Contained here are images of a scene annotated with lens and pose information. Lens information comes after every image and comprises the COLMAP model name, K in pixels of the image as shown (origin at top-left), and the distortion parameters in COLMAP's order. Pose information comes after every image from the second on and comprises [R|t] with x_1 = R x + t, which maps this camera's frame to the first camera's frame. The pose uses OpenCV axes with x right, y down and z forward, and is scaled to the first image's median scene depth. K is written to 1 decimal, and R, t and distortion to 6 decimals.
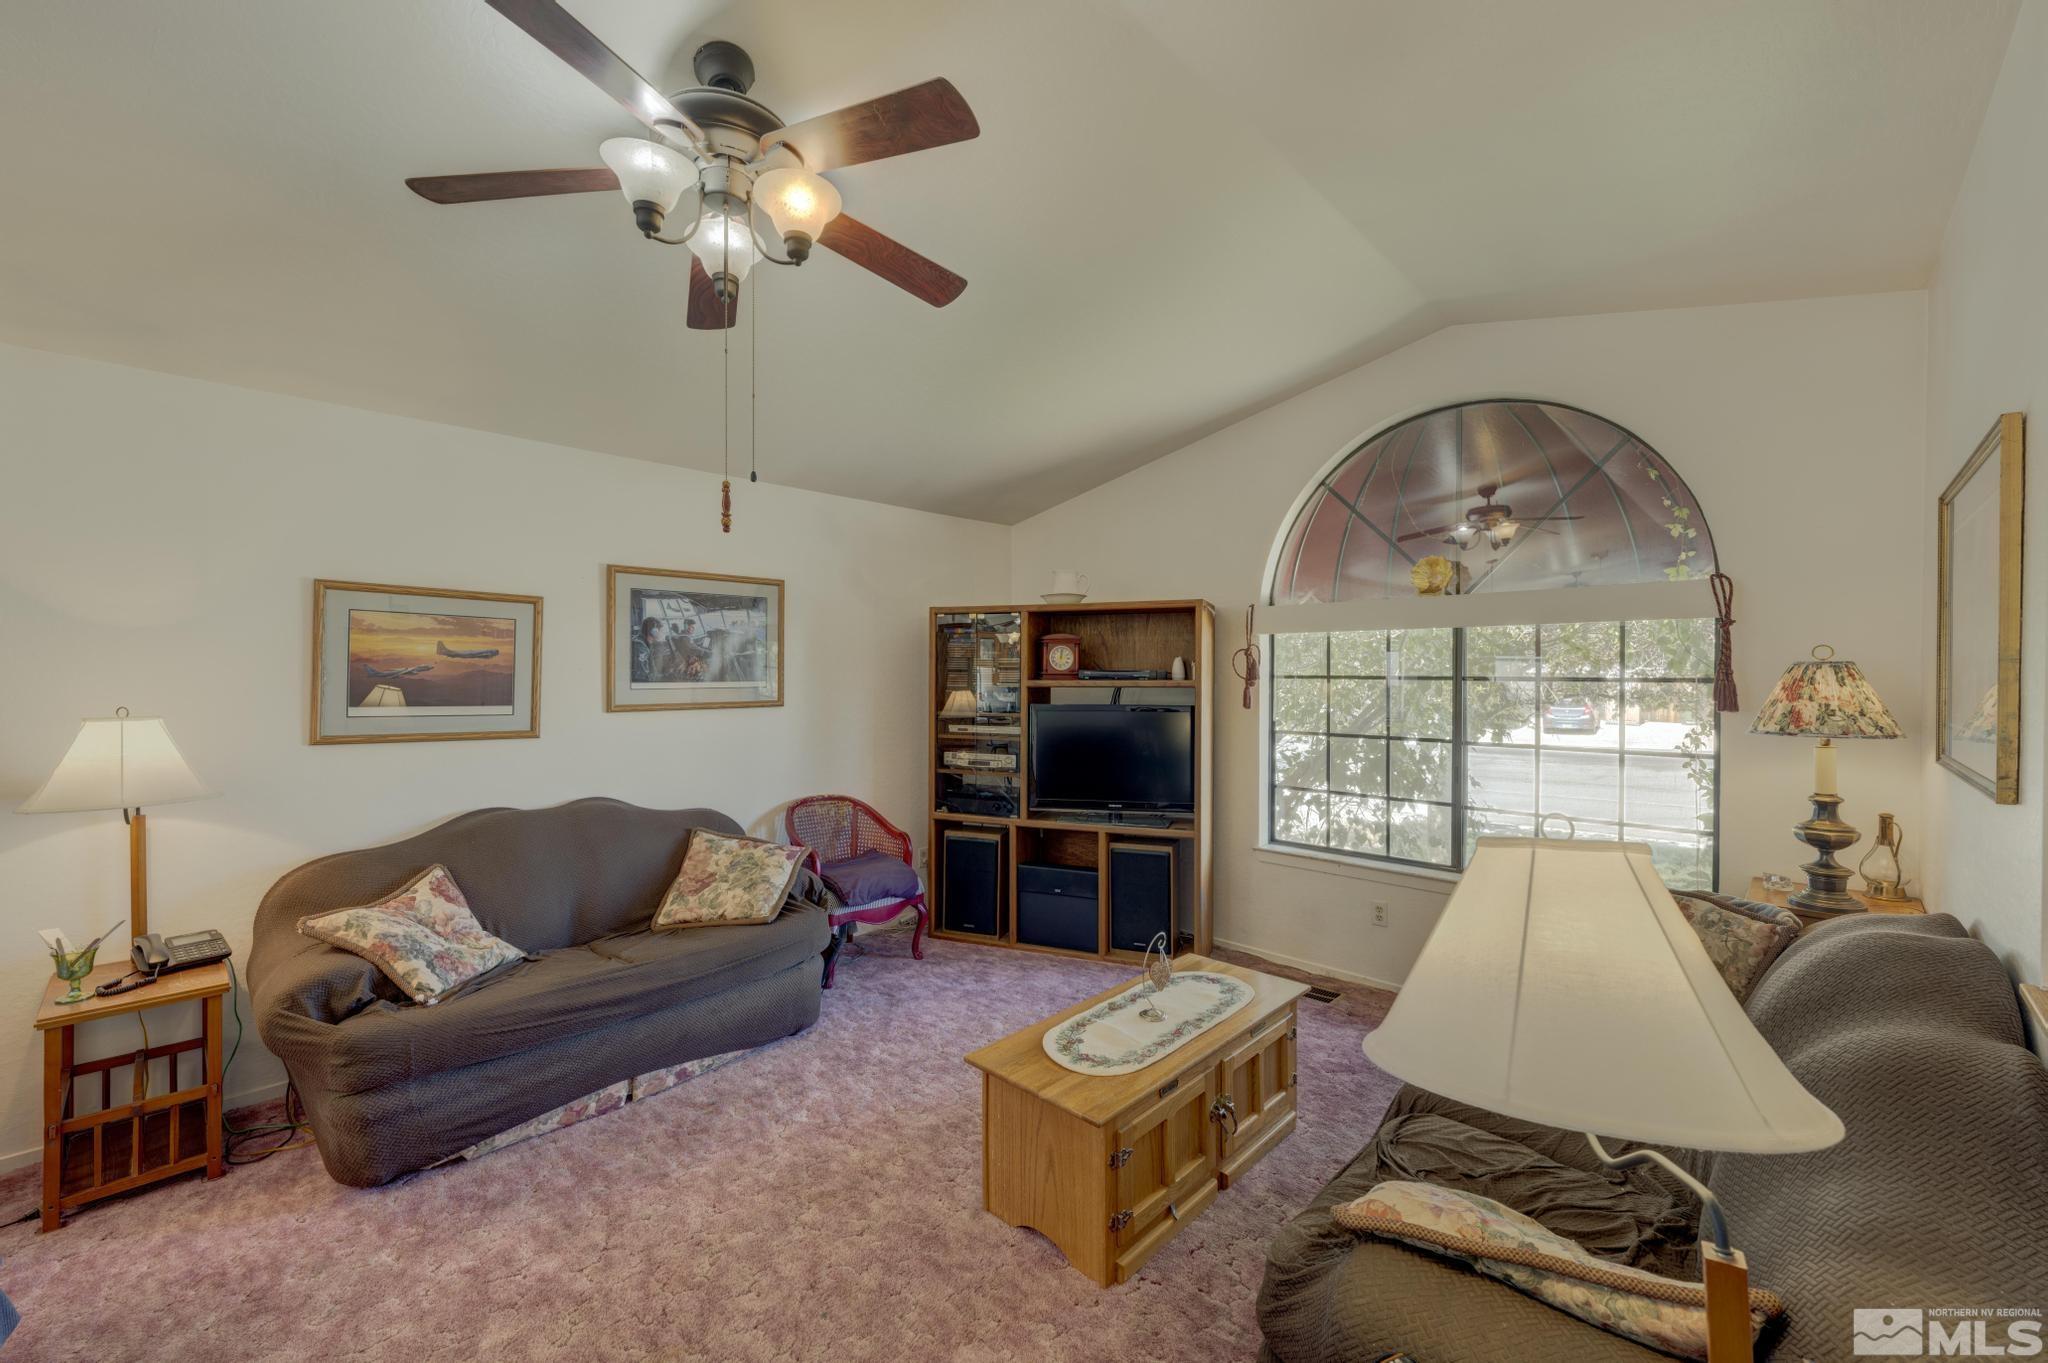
lens RADIAL K [[826.0, 0, 1020.1], [0, 826.0, 681.2], [0, 0, 1]] dist [0.002669, 0.000118]
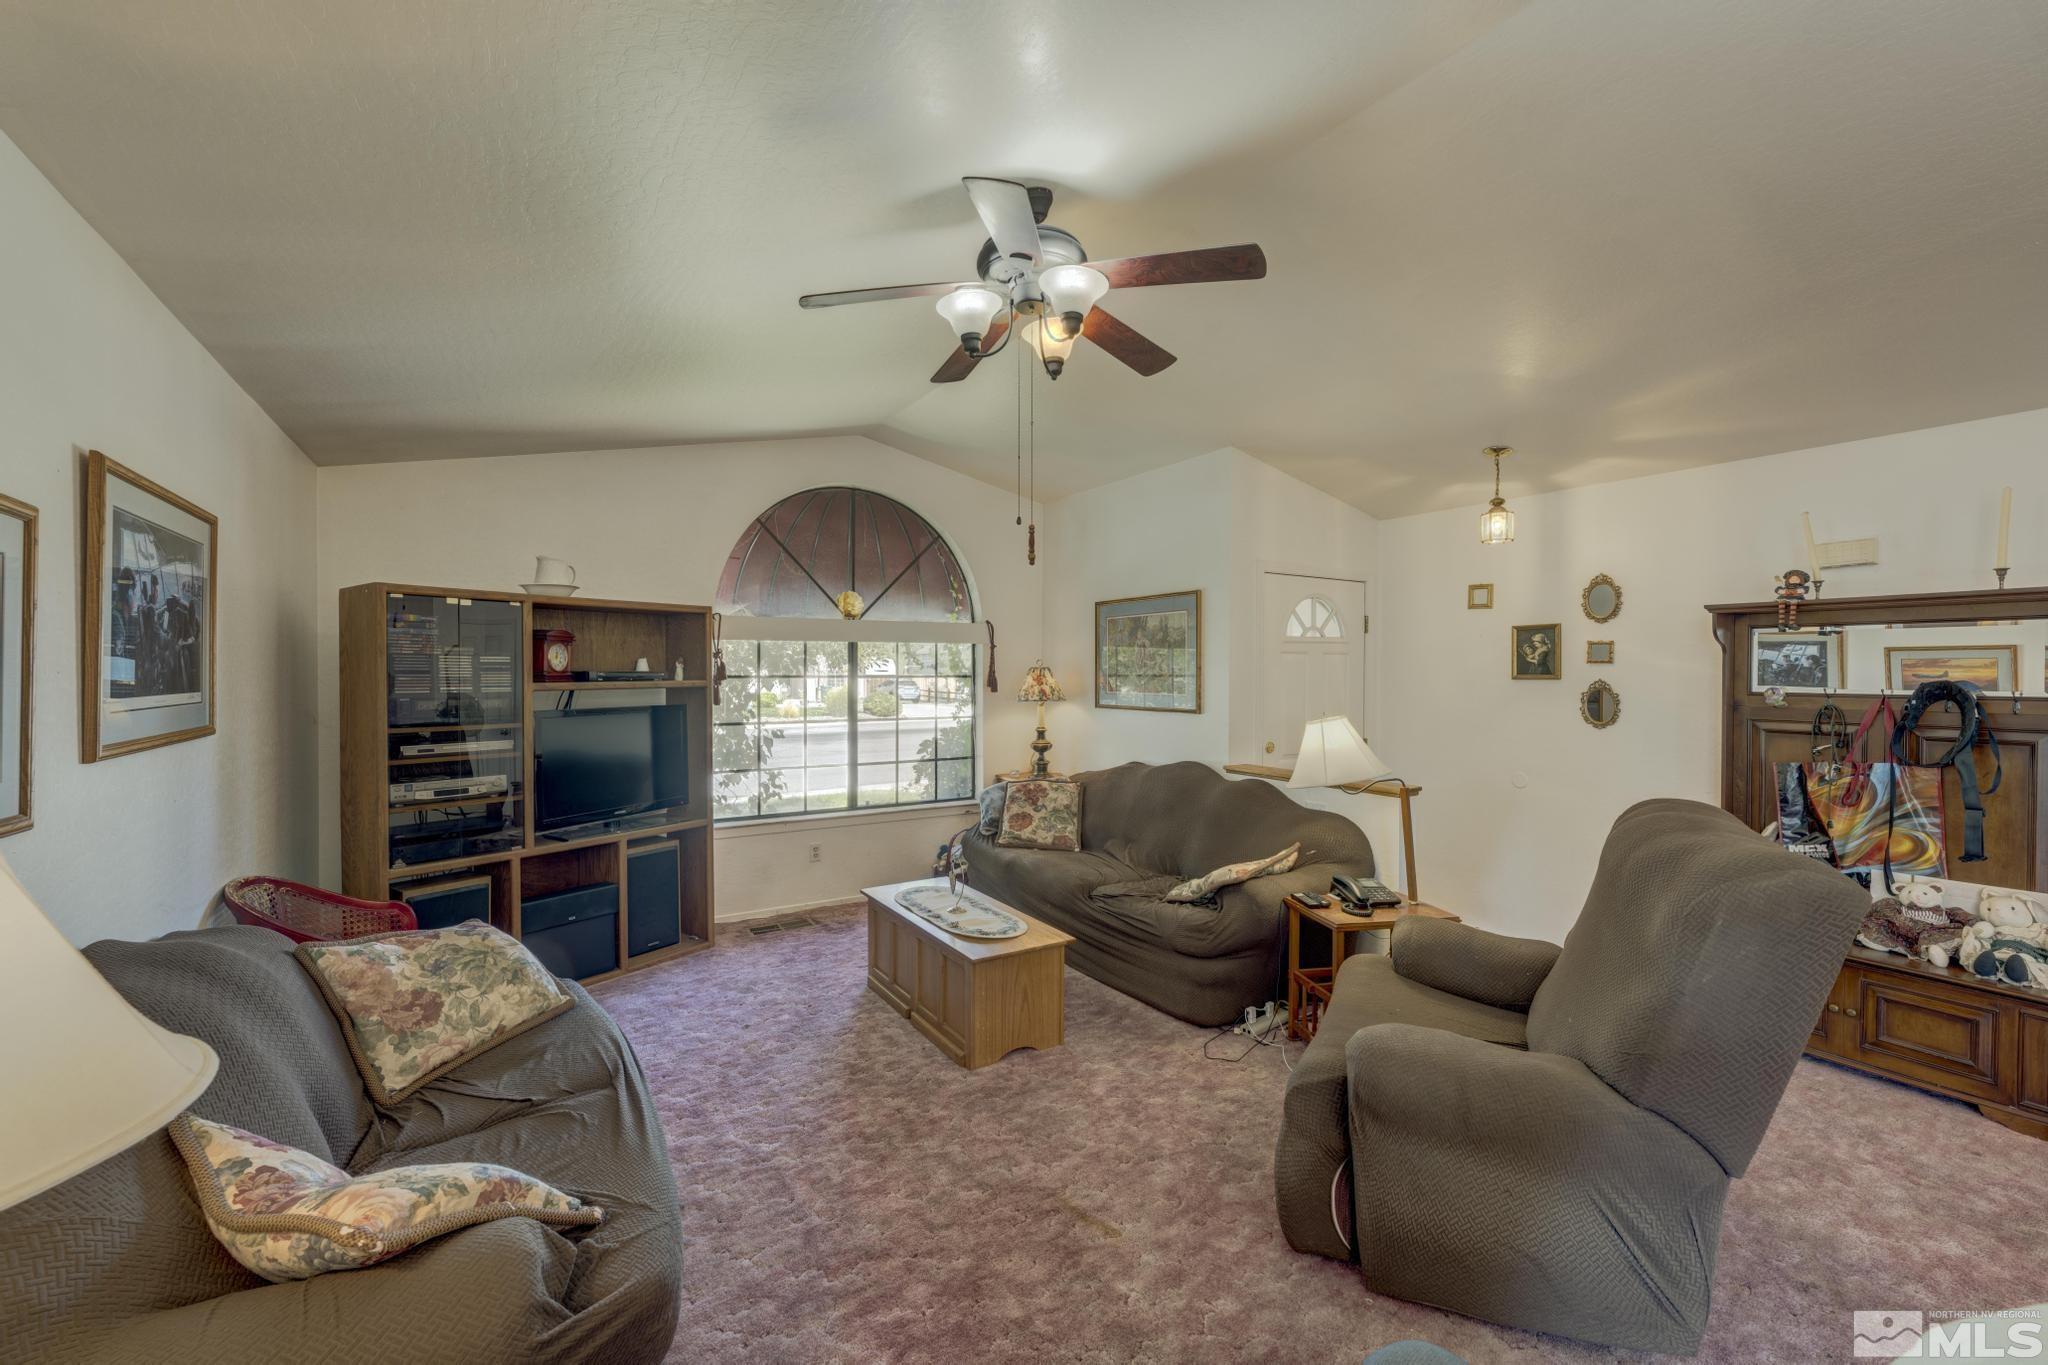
lens RADIAL K [[820.3, 0, 1022.0], [0, 820.3, 686.4], [0, 0, 1]] dist [-0.003472, -0.000168]
pose [[0.244985, -0.019158, 0.969337, -0.884646], [0.012713, 0.999782, 0.016547, -0.007393], [-0.969443, 0.008270, 0.245176, 0.395256]]
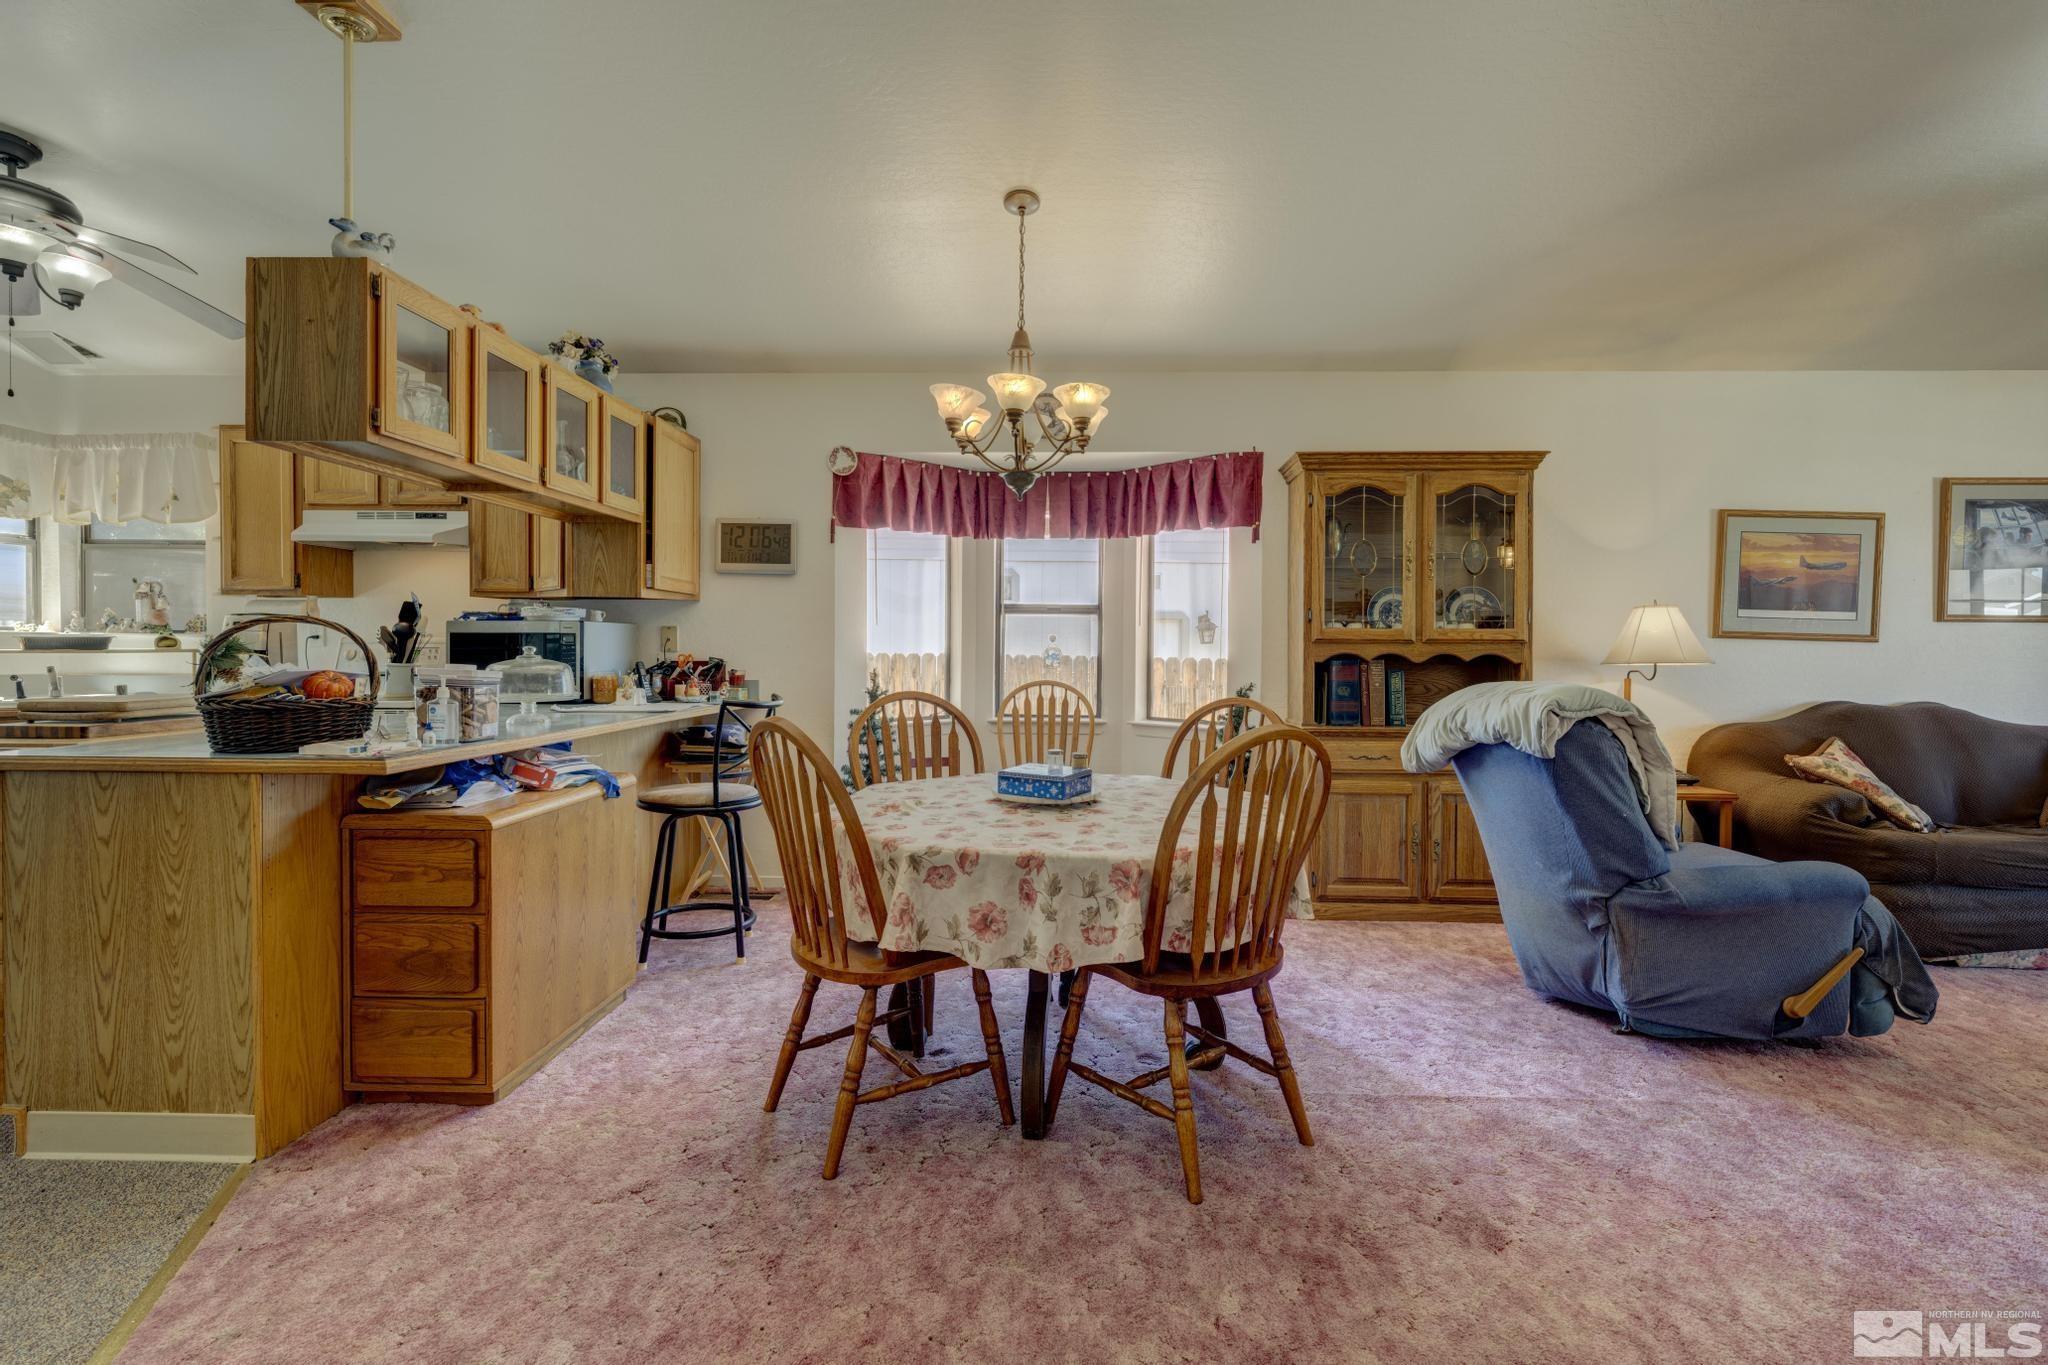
lens RADIAL K [[960.0, 0, 1037.4], [0, 960.0, 664.4], [0, 0, 1]] dist [-0.002711, 0.000948]
pose [[0.663582, 0.016268, -0.747926, -0.376915], [-0.016062, 0.999843, 0.007497, 0.107624], [0.747931, 0.007038, 0.663739, -0.681294]]
